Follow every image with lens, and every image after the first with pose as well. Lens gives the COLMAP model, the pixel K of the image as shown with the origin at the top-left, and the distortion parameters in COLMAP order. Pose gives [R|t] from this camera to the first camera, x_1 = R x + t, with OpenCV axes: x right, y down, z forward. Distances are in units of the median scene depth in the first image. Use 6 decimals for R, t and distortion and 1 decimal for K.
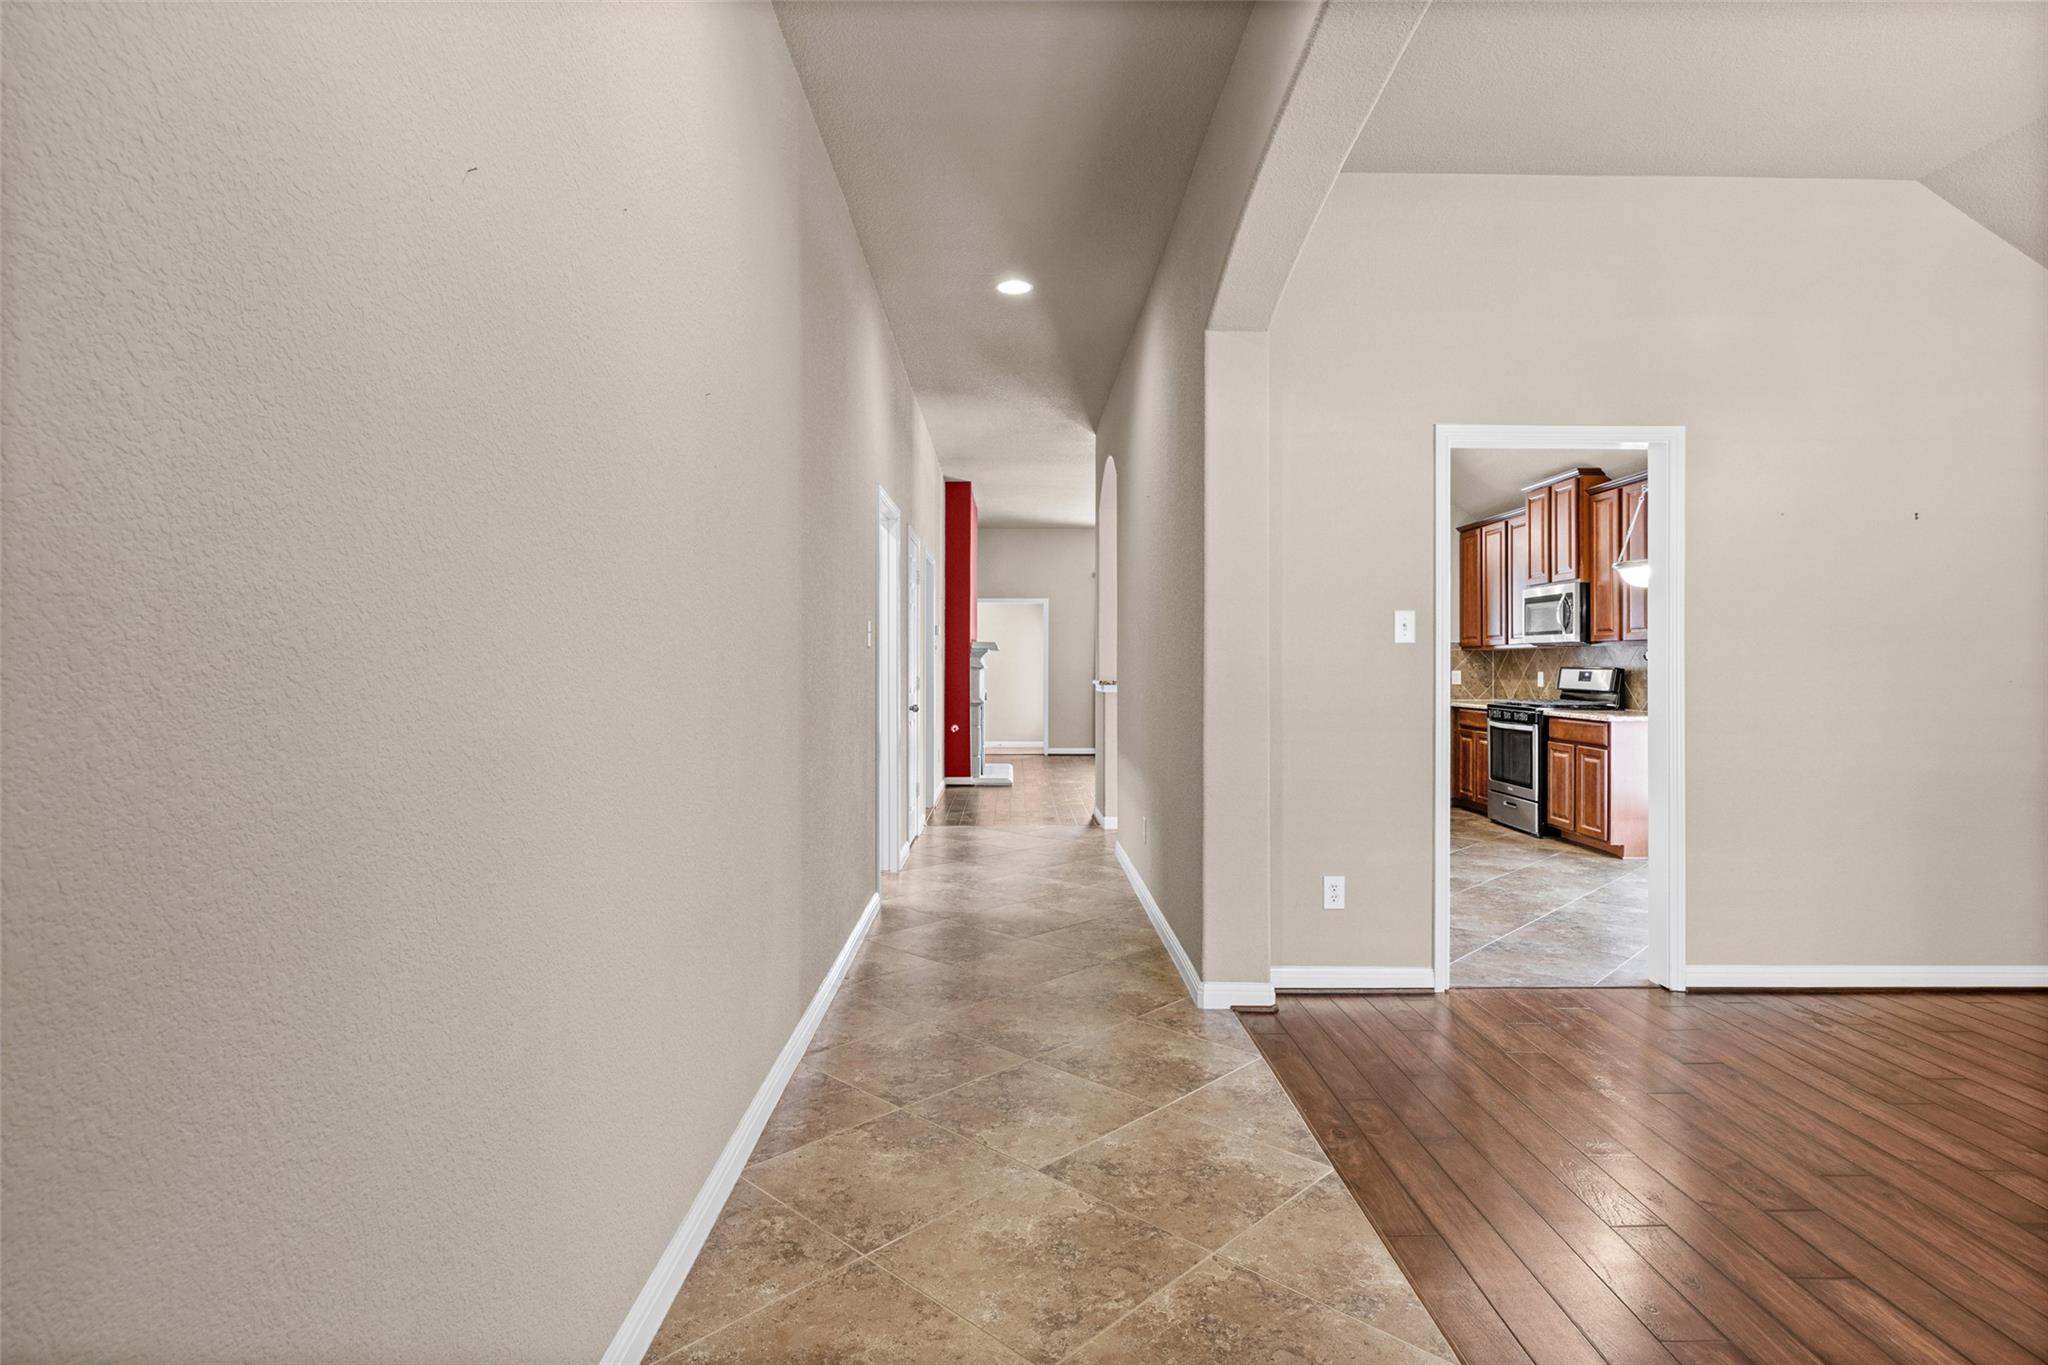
lens RADIAL K [[1030.3, 0, 1026.0], [0, 1030.3, 659.0], [0, 0, 1]] dist [0.002120, 0.000176]
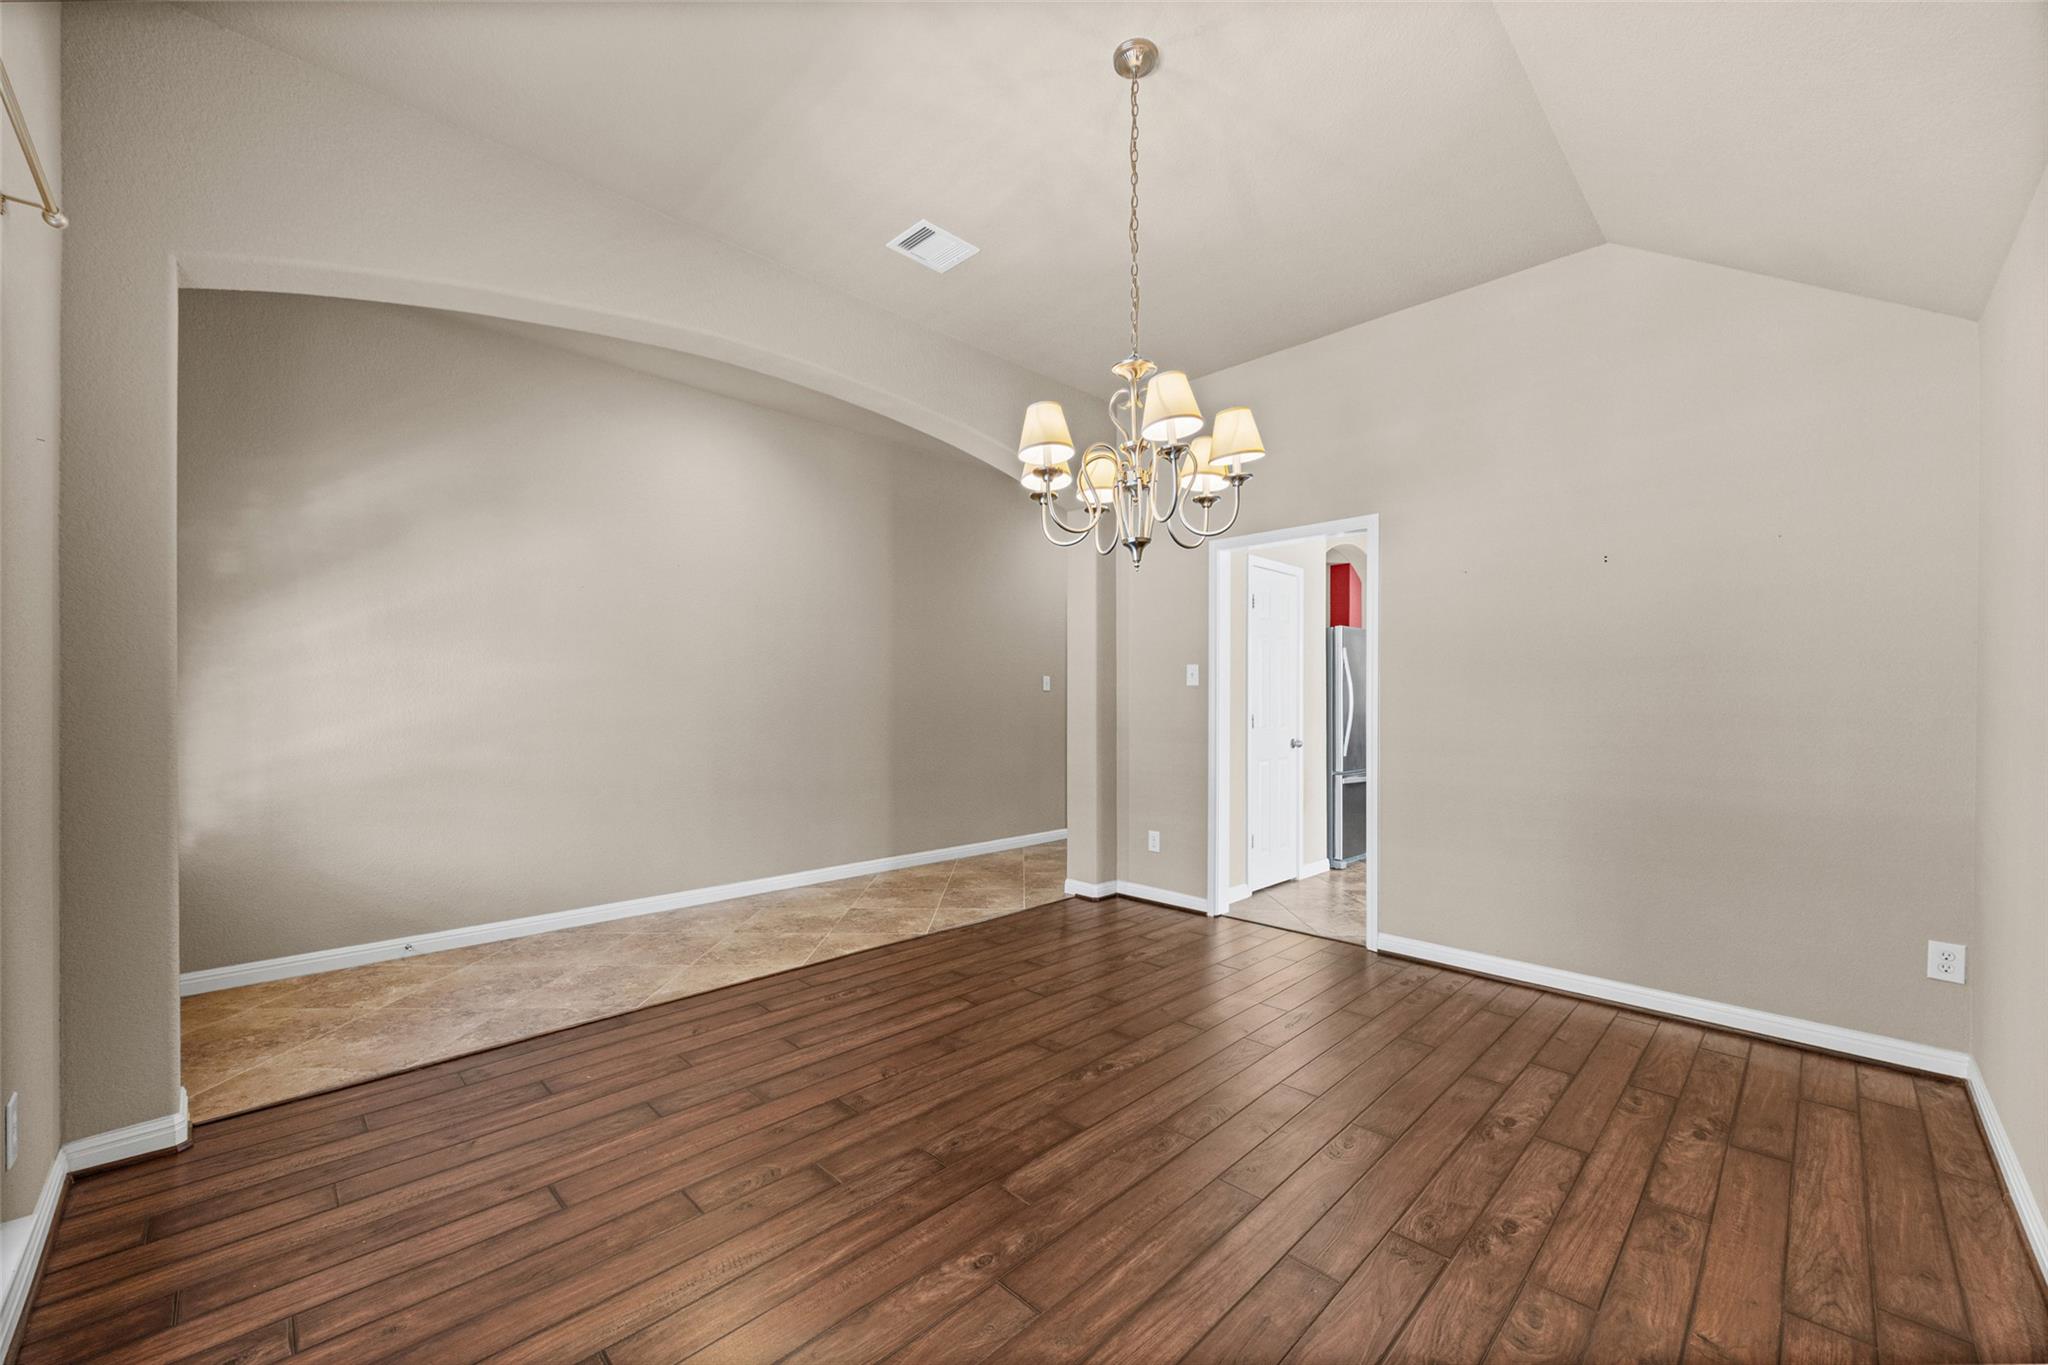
lens RADIAL K [[791.5, 0, 1021.5], [0, 791.5, 713.6], [0, 0, 1]] dist [0.000142, 0.000050]
pose [[0.699913, 0.013424, -0.714102, 1.189675], [0.006649, 0.999658, 0.025308, -0.006199], [0.714197, -0.022462, 0.699584, -0.006973]]
